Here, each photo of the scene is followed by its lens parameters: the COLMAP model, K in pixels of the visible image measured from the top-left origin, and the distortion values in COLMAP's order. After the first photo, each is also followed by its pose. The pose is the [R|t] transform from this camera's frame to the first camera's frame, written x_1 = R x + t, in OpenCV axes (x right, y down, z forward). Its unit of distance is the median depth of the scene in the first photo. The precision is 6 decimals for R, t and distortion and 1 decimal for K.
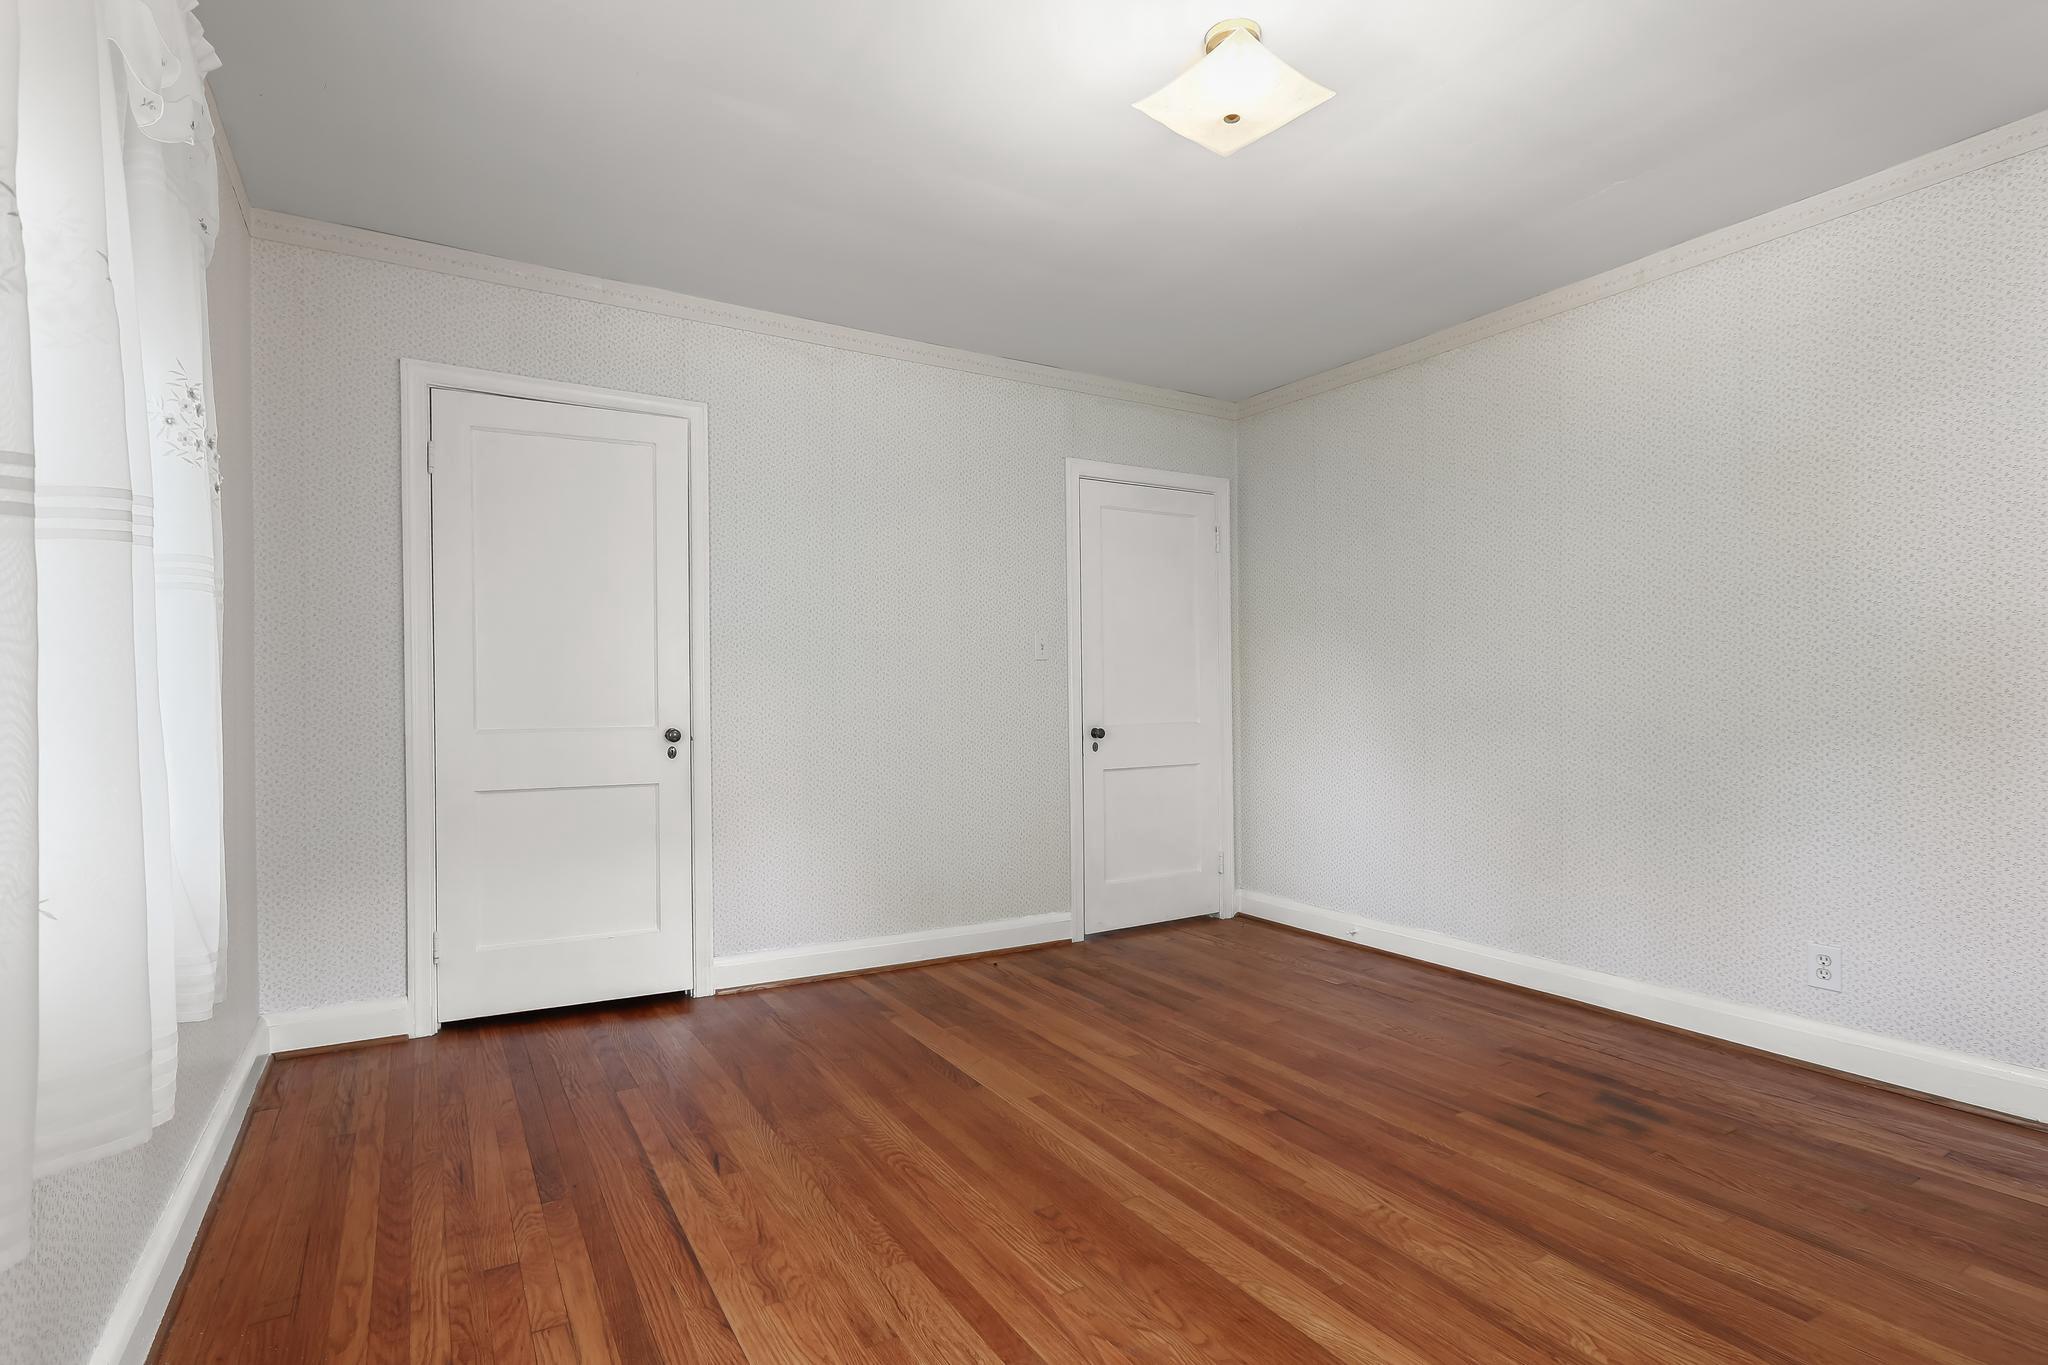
lens RADIAL K [[952.5, 0, 1018.3], [0, 952.5, 691.2], [0, 0, 1]] dist [-0.000078, 0.001002]
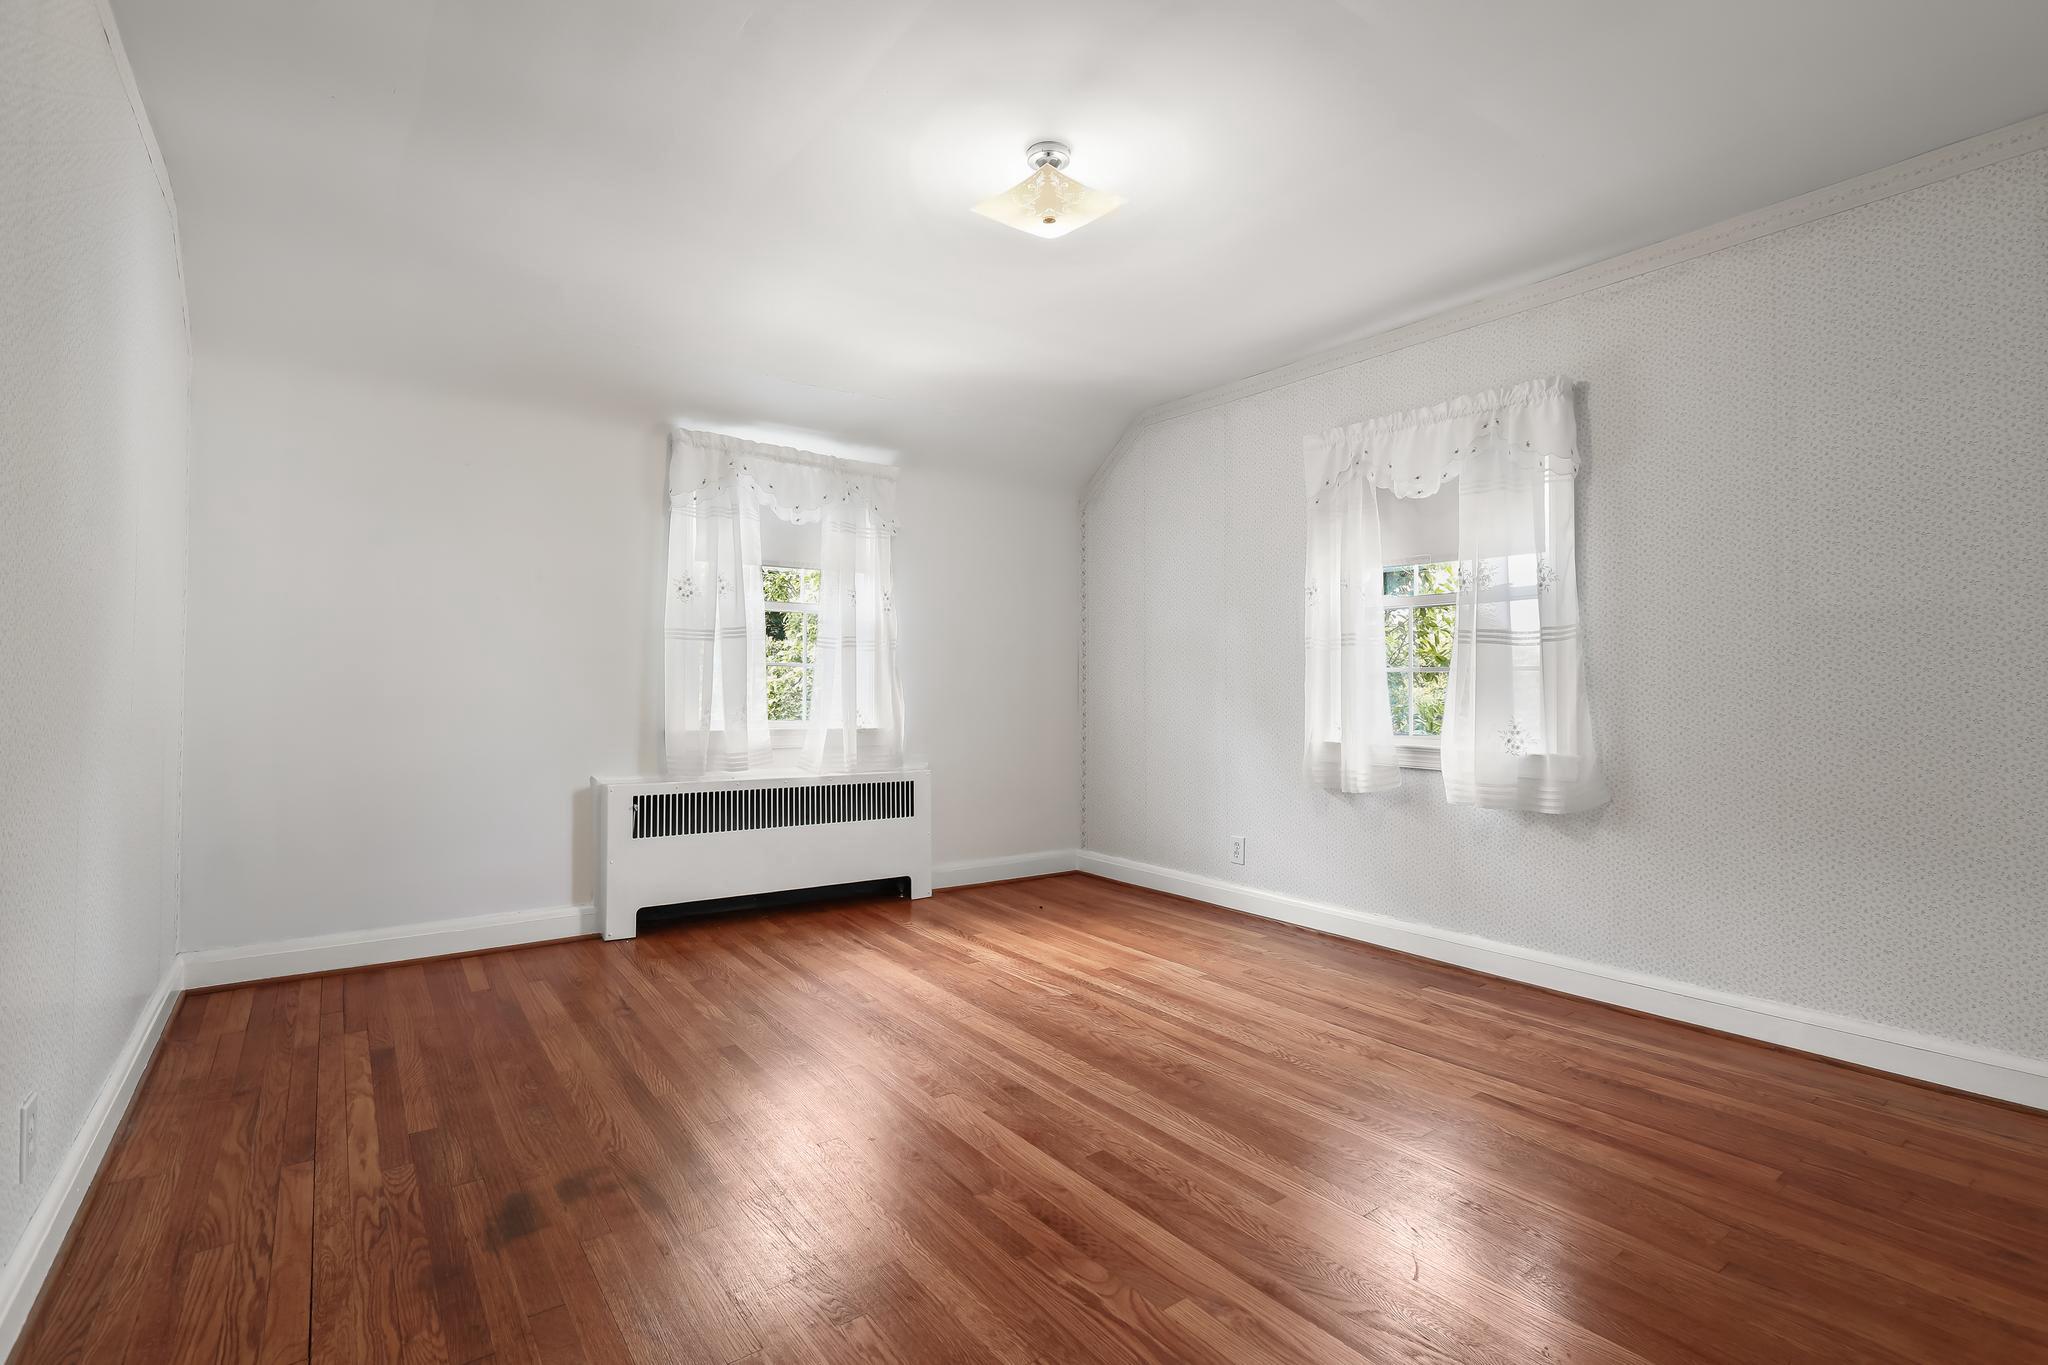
lens RADIAL K [[952.5, 0, 1018.3], [0, 952.5, 691.2], [0, 0, 1]] dist [-0.000078, 0.001002]
pose [[-0.995627, 0.000830, -0.093409, 0.385369], [0.000531, 0.999995, 0.003226, 0.011632], [0.093411, 0.003163, -0.995623, 2.238264]]
